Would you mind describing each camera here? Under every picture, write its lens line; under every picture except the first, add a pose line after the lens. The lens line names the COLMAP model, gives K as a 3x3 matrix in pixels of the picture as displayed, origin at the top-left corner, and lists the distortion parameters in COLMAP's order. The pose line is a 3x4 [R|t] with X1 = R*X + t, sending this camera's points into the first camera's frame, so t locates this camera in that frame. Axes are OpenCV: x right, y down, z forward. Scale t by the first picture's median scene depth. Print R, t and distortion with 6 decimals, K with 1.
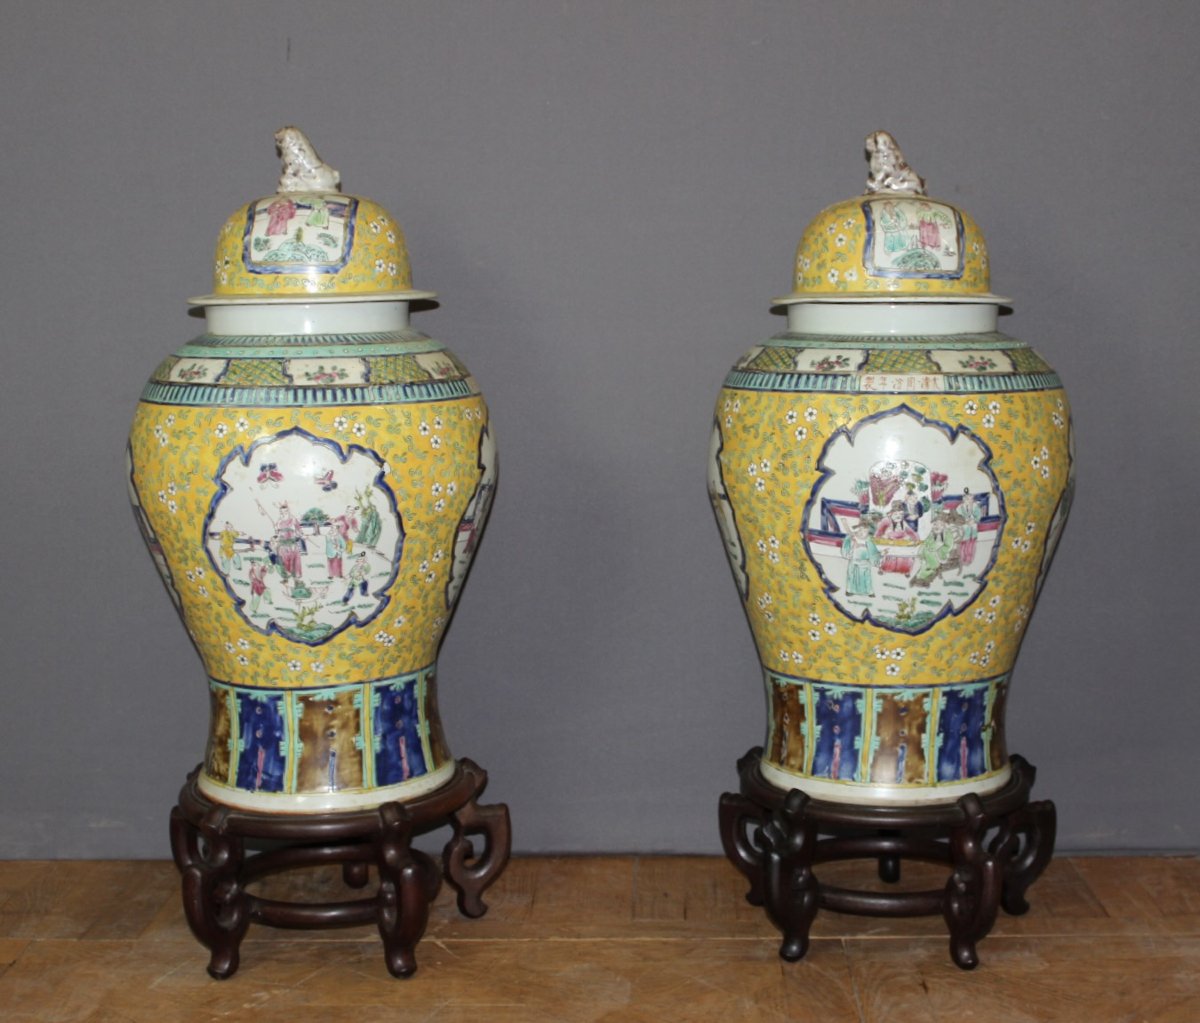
lens RADIAL K [[2072.7, 0, 596.1], [0, 2072.7, 534.7], [0, 0, 1]] dist [-0.085852, 0.000000]
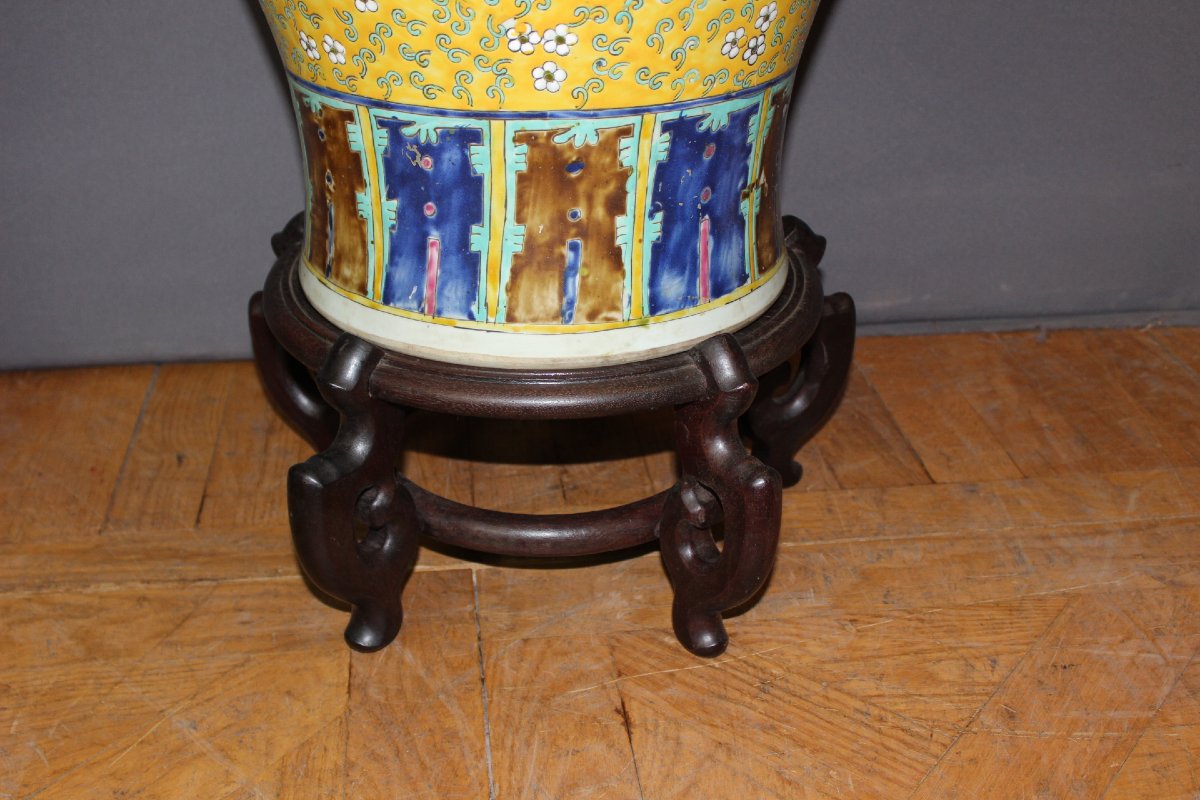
lens RADIAL K [[1454.0, 0, 584.9], [0, 1454.0, 409.6], [0, 0, 1]] dist [-0.071313, 0.000000]
pose [[0.990023, -0.056235, 0.129196, 0.108477], [0.009971, 0.942569, 0.333864, 0.030095], [-0.140551, -0.329245, 0.933725, 0.697419]]
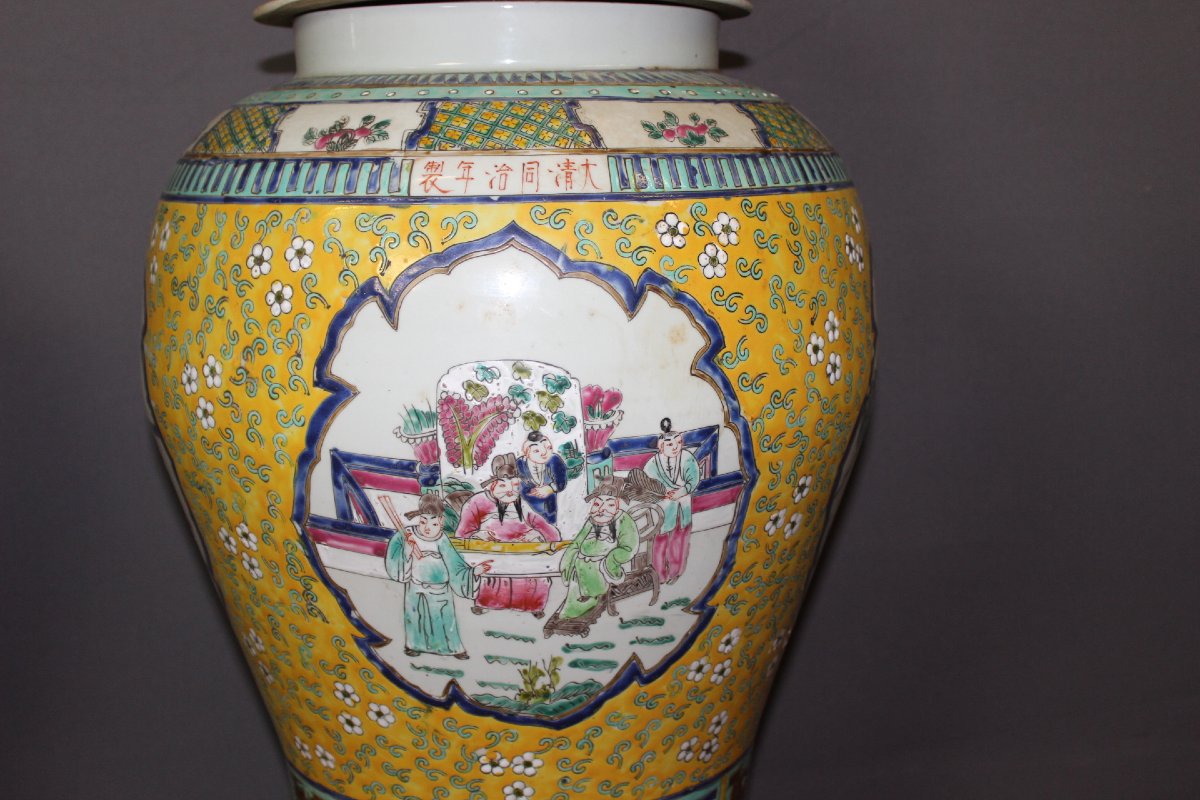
lens RADIAL K [[1454.0, 0, 585.3], [0, 1454.0, 397.6], [0, 0, 1]] dist [-0.071313, 0.000000]
pose [[0.991386, -0.032302, 0.126927, 0.120199], [0.024986, 0.997956, 0.058813, -0.043662], [-0.128567, -0.055135, 0.990167, 0.679611]]
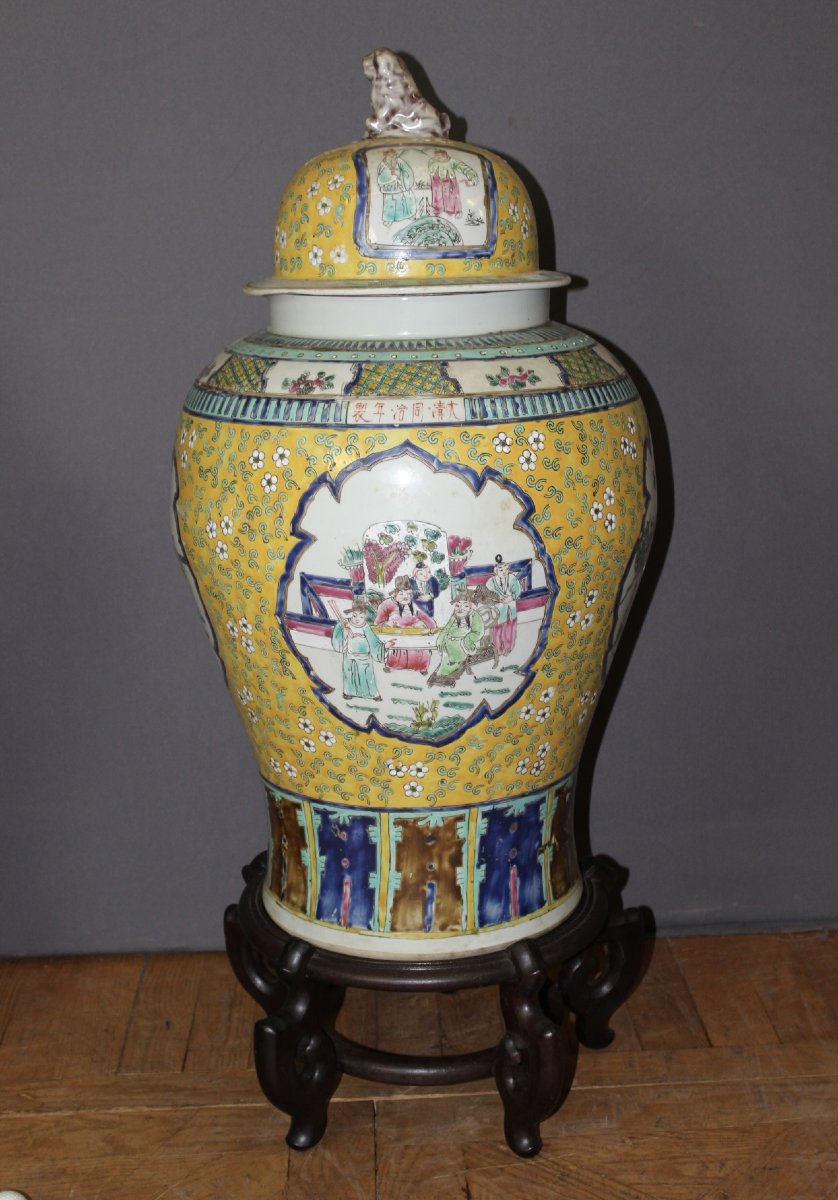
lens RADIAL K [[1776.3, 0, 420.0], [0, 1776.3, 591.2], [0, 0, 1]] dist [-0.041355, 0.000000]
pose [[0.997655, -0.034552, 0.059079, 0.110876], [0.028146, 0.993966, 0.106019, -0.073978], [-0.062386, -0.104107, 0.992608, 0.372432]]
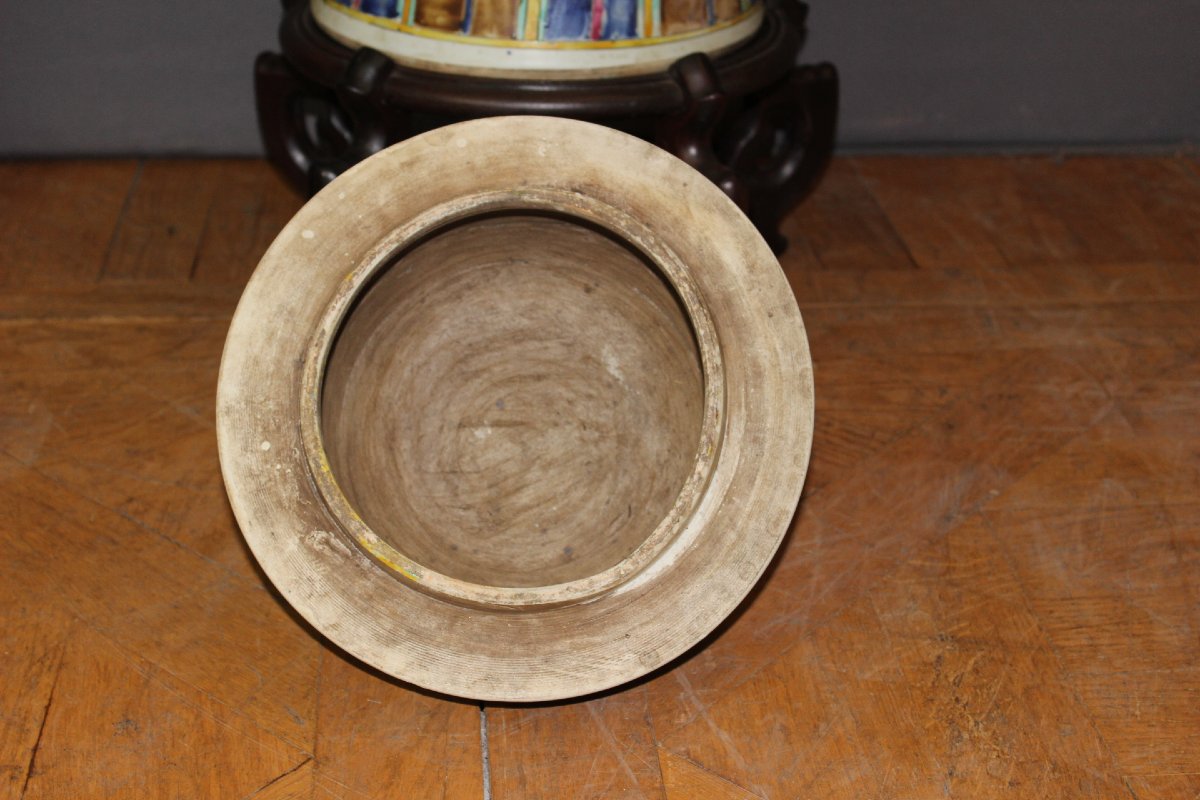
lens RADIAL K [[2033.7, 0, 593.6], [0, 2033.7, 399.2], [0, 0, 1]] dist [-0.003429, 0.000000]
pose [[0.993287, -0.023162, 0.113337, 0.098611], [-0.011600, 0.954866, 0.296810, 0.054358], [-0.115097, -0.296132, 0.948187, 0.488785]]
